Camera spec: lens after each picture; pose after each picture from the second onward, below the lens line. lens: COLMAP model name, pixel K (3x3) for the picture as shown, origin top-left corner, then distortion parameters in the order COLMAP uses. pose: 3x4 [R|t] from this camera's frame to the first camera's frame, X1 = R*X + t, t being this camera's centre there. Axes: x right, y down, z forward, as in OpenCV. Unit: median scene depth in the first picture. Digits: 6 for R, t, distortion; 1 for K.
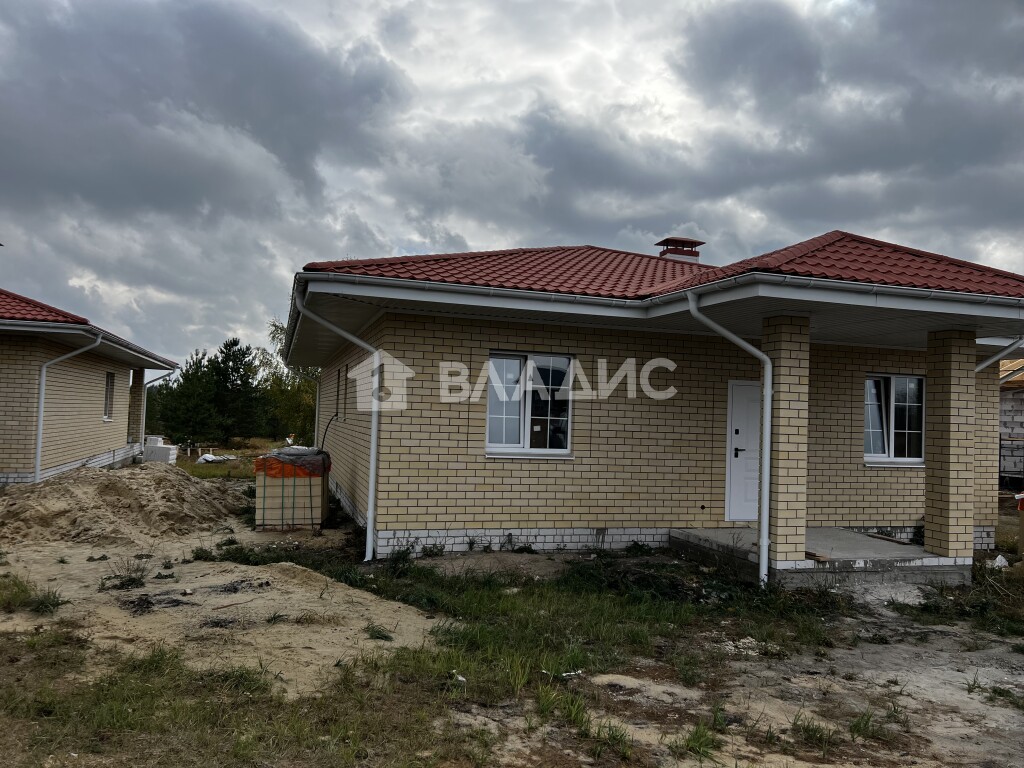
lens RADIAL K [[761.8, 0, 512.3], [0, 761.8, 386.6], [0, 0, 1]] dist [0.062230, -0.065045]
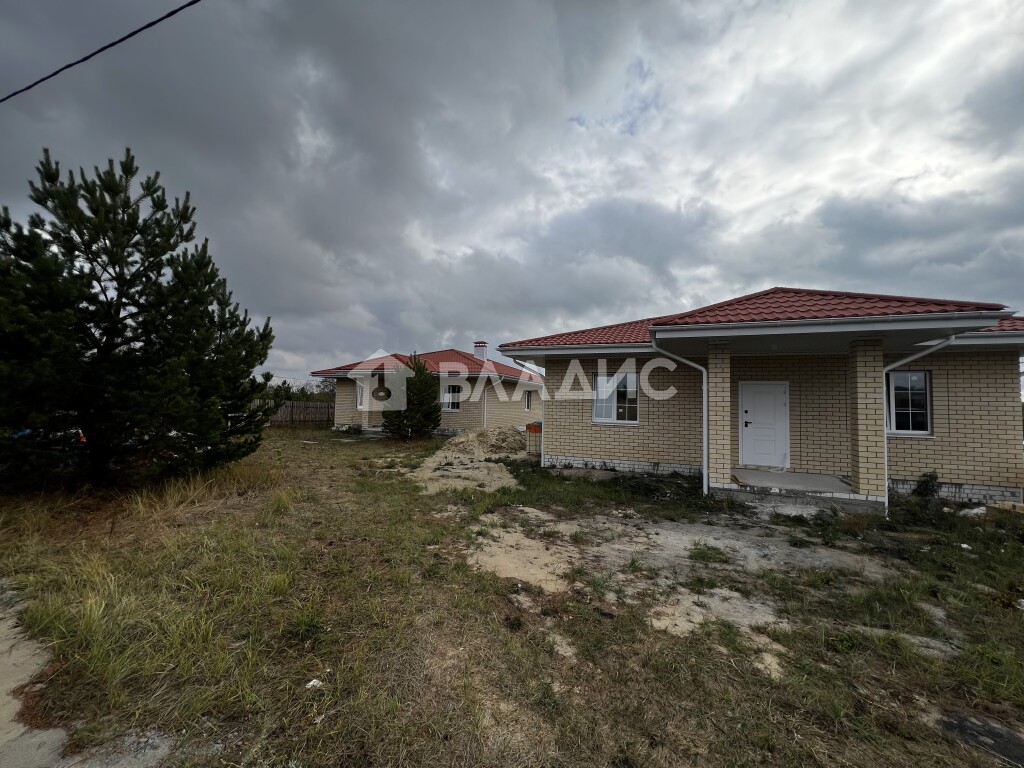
lens RADIAL K [[408.2, 0, 512.0], [0, 408.2, 384.0], [0, 0, 1]] dist [-0.000039, -0.000235]
pose [[0.782666, -0.047588, -0.620620, 0.568109], [0.030242, 0.998803, -0.038448, 0.021576], [0.621707, 0.011323, 0.783168, -0.026994]]
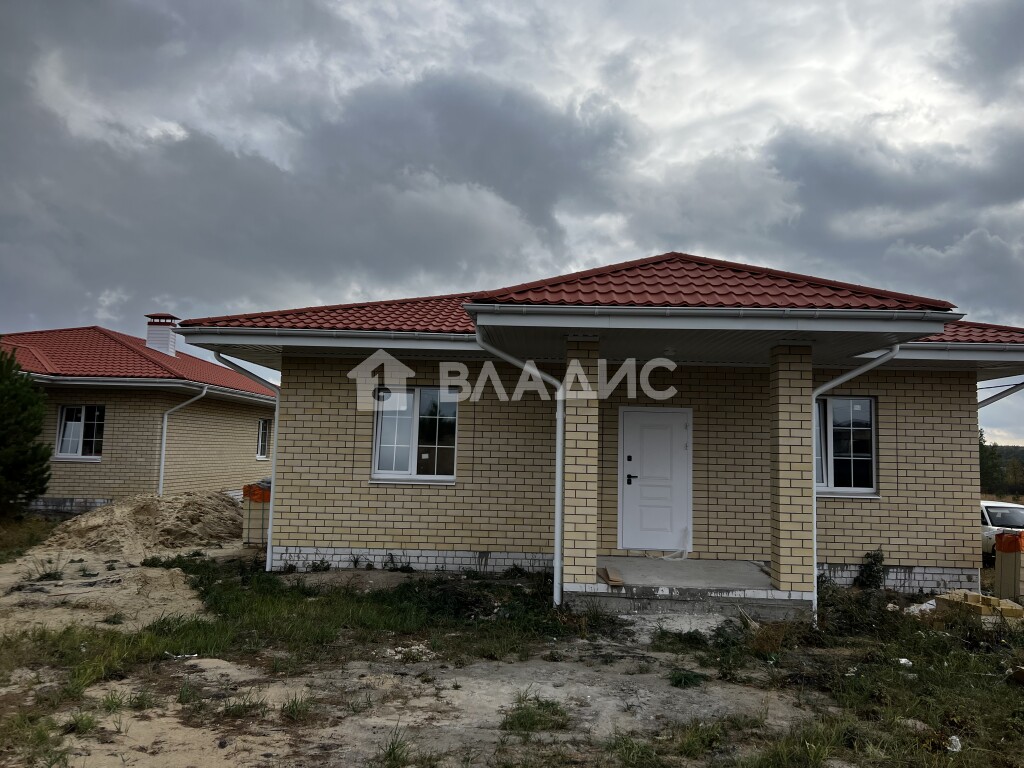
lens RADIAL K [[767.0, 0, 519.8], [0, 767.0, 386.1], [0, 0, 1]] dist [0.061852, -0.059876]
pose [[0.946283, -0.038282, -0.321066, 0.608438], [0.020780, 0.998114, -0.057765, 0.025198], [0.322672, 0.047990, 0.945293, 0.011841]]
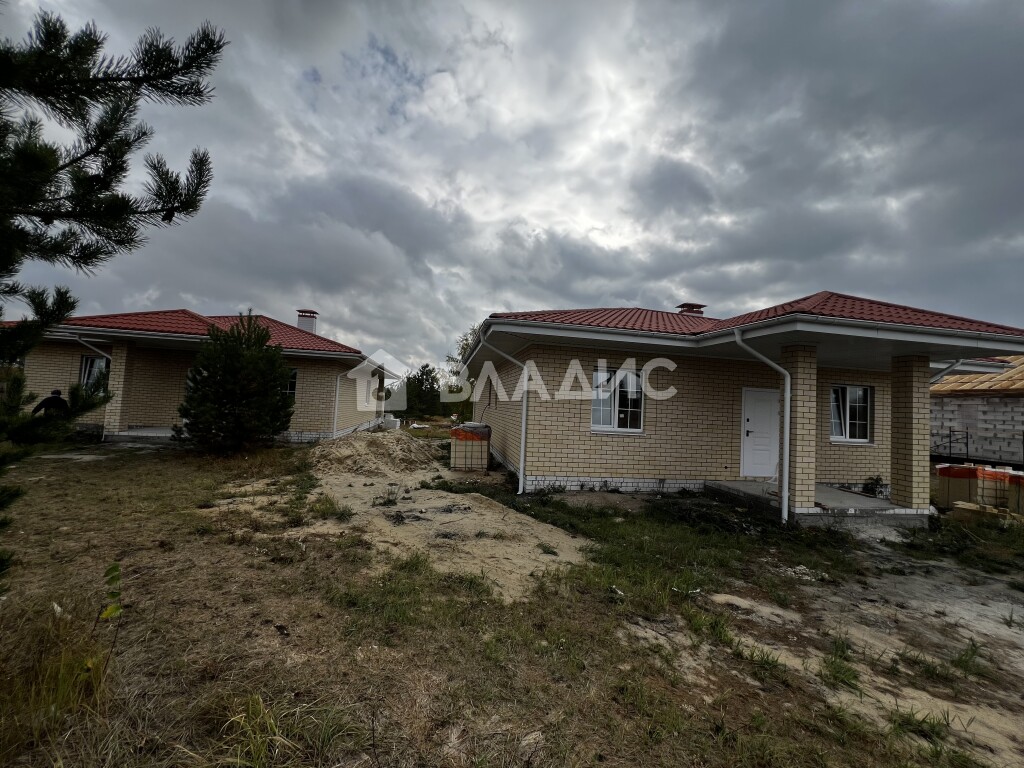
lens RADIAL K [[406.8, 0, 511.8], [0, 406.8, 382.7], [0, 0, 1]] dist [-0.004201, 0.000527]
pose [[0.991197, 0.010819, -0.131951, -0.101844], [-0.013350, 0.999743, -0.018311, 0.004442], [0.131719, 0.019911, 0.991087, 0.130982]]
